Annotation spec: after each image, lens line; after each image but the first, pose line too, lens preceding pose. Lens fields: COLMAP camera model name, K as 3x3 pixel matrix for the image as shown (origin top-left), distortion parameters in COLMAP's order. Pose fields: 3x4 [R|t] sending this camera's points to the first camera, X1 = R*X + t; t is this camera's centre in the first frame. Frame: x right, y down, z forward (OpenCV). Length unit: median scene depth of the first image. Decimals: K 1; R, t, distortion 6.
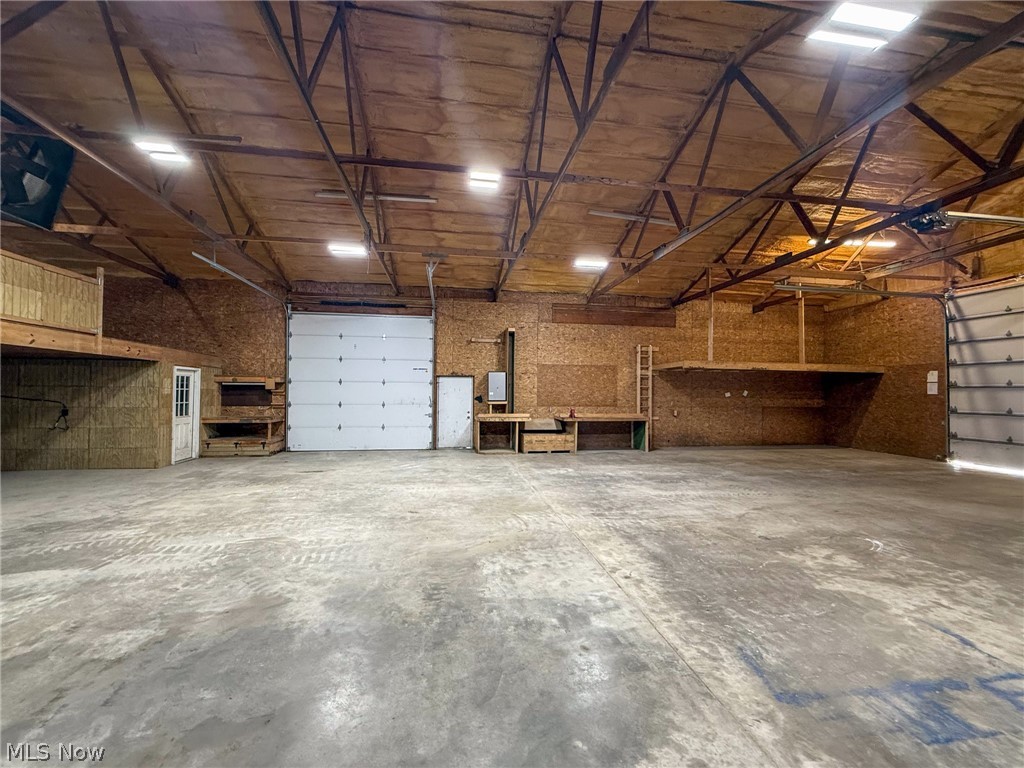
lens RADIAL K [[408.3, 0, 509.7], [0, 408.3, 384.9], [0, 0, 1]] dist [-0.000737, 0.000392]
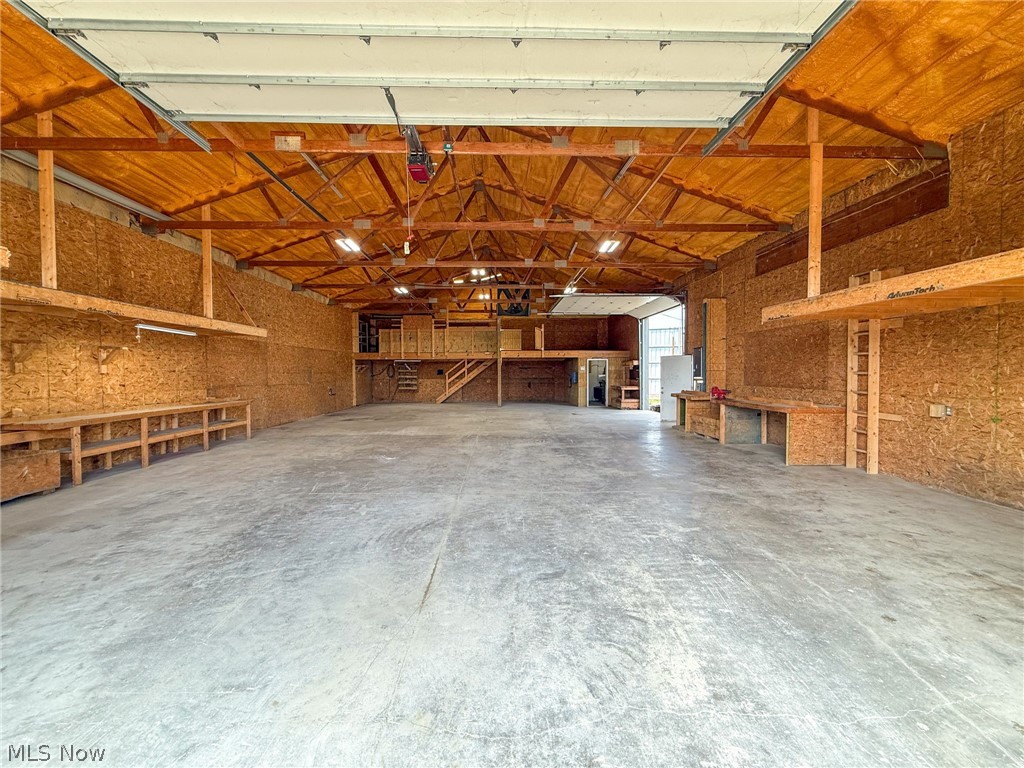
lens RADIAL K [[408.3, 0, 510.0], [0, 408.3, 382.7], [0, 0, 1]] dist [-0.000737, 0.000392]
pose [[-0.127430, 0.017998, -0.991684, 1.131583], [0.021399, 0.999653, 0.015393, 0.029246], [0.991617, -0.019259, -0.127770, 0.780255]]
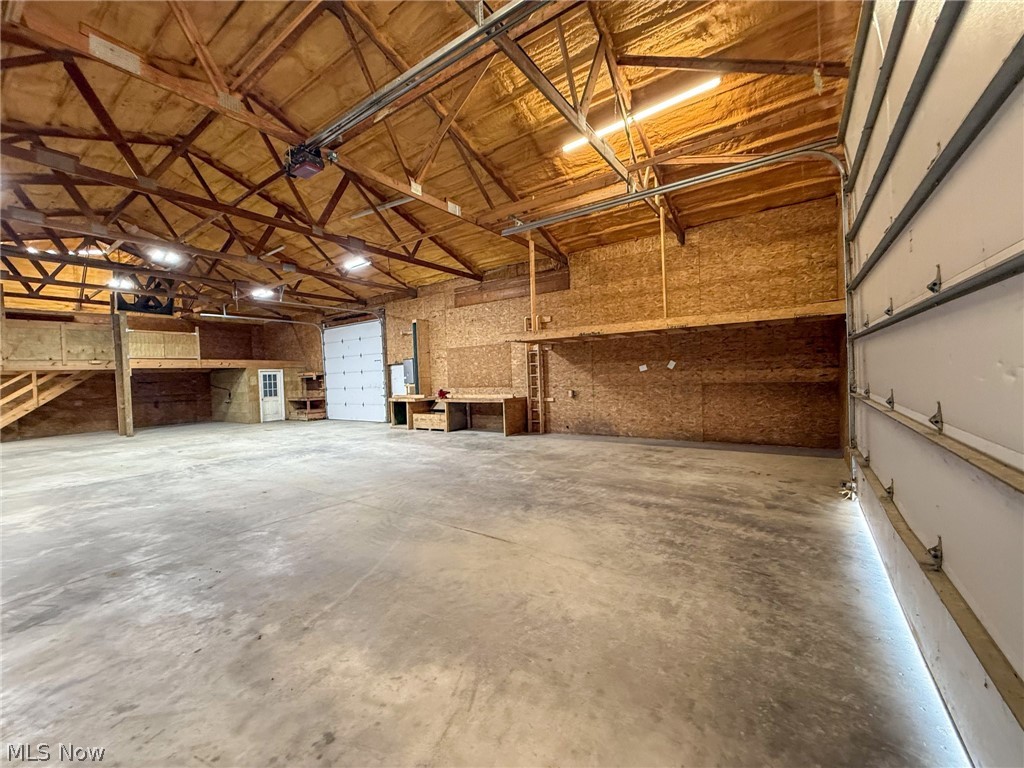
lens RADIAL K [[408.3, 0, 510.4], [0, 408.3, 384.5], [0, 0, 1]] dist [-0.000737, 0.000392]
pose [[0.718783, -0.017812, -0.695006, 1.140167], [0.054208, 0.998064, 0.030484, 0.023607], [0.693118, -0.059586, 0.718357, 0.410698]]
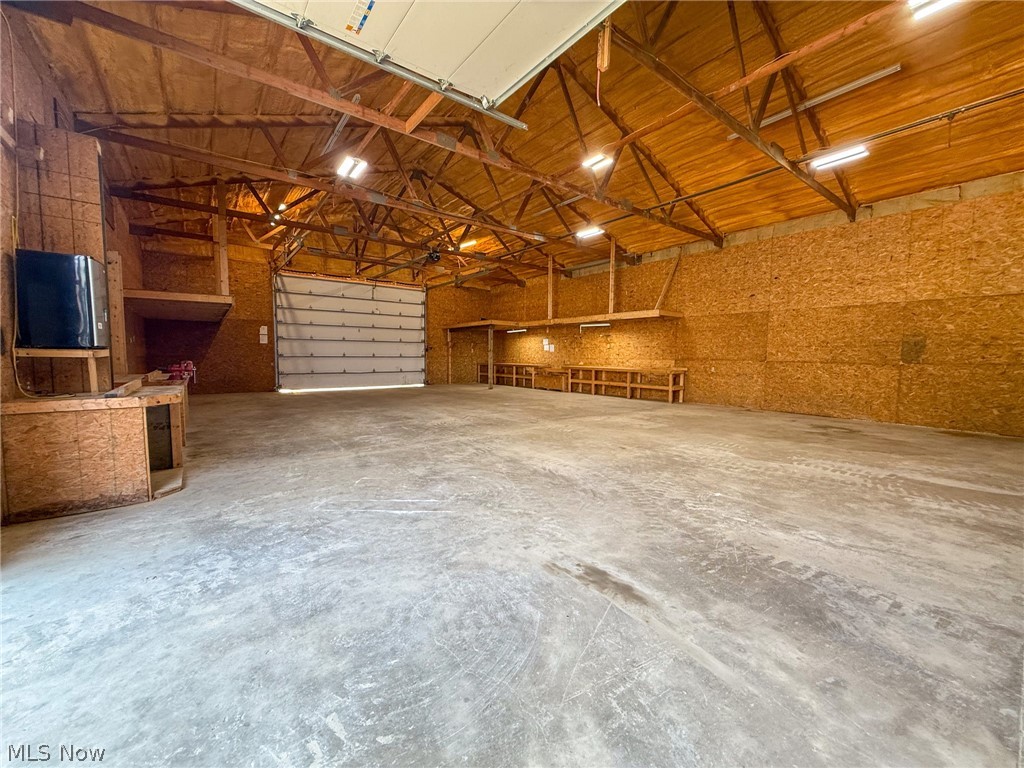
lens RADIAL K [[408.3, 0, 511.1], [0, 408.3, 384.2], [0, 0, 1]] dist [-0.000737, 0.000392]
pose [[-0.478877, -0.076111, 0.874576, -0.571915], [-0.026119, 0.997029, 0.072466, 0.040189], [-0.877493, 0.011859, -0.479442, 0.988638]]
